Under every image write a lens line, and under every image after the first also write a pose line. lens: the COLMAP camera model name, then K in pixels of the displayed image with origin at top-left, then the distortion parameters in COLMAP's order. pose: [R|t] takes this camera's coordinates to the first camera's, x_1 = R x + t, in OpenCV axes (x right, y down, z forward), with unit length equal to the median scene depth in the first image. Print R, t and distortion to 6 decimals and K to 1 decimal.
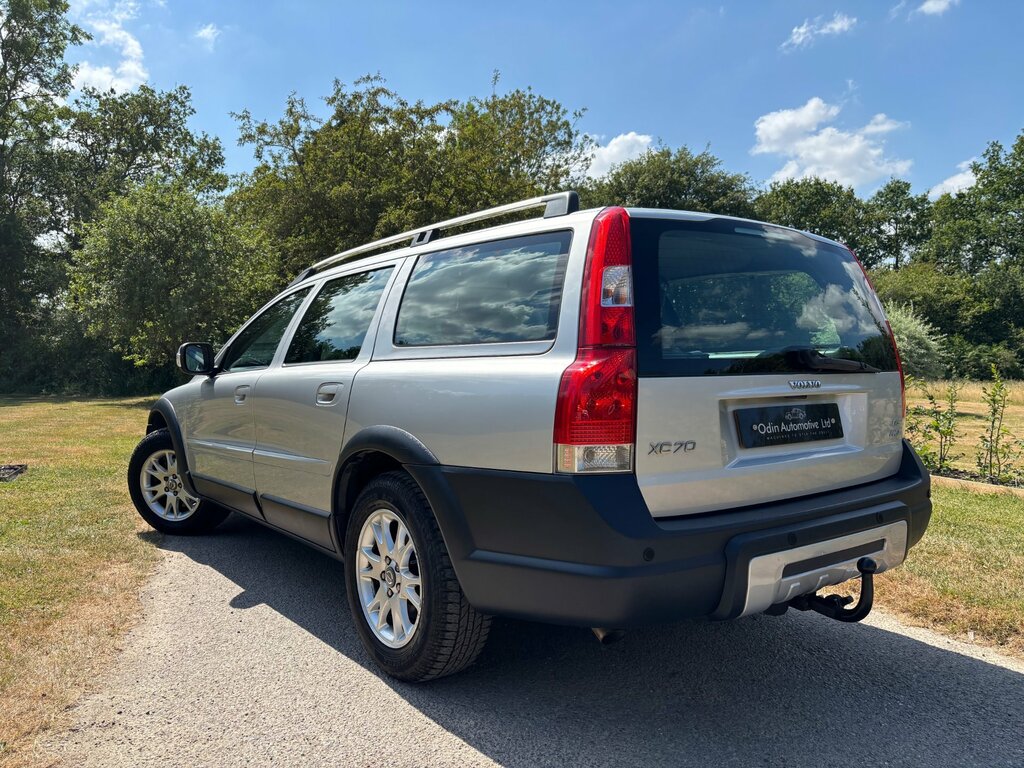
lens RADIAL K [[771.7, 0, 503.8], [0, 771.7, 383.8], [0, 0, 1]] dist [0.069644, -0.072932]
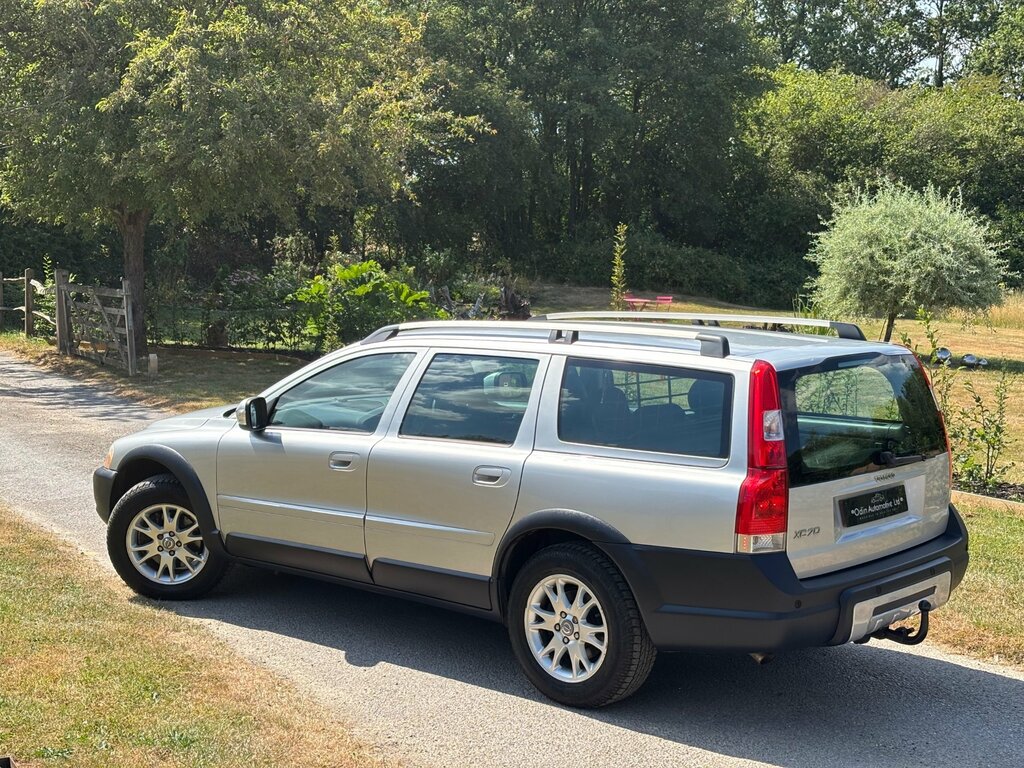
lens RADIAL K [[1514.9, 0, 507.8], [0, 1514.9, 400.2], [0, 0, 1]] dist [0.275708, -0.932973]
pose [[0.980512, -0.013075, 0.196024, -0.645176], [-0.003643, 0.996401, 0.084687, -0.293443], [-0.196426, -0.083750, 0.976935, -1.221021]]
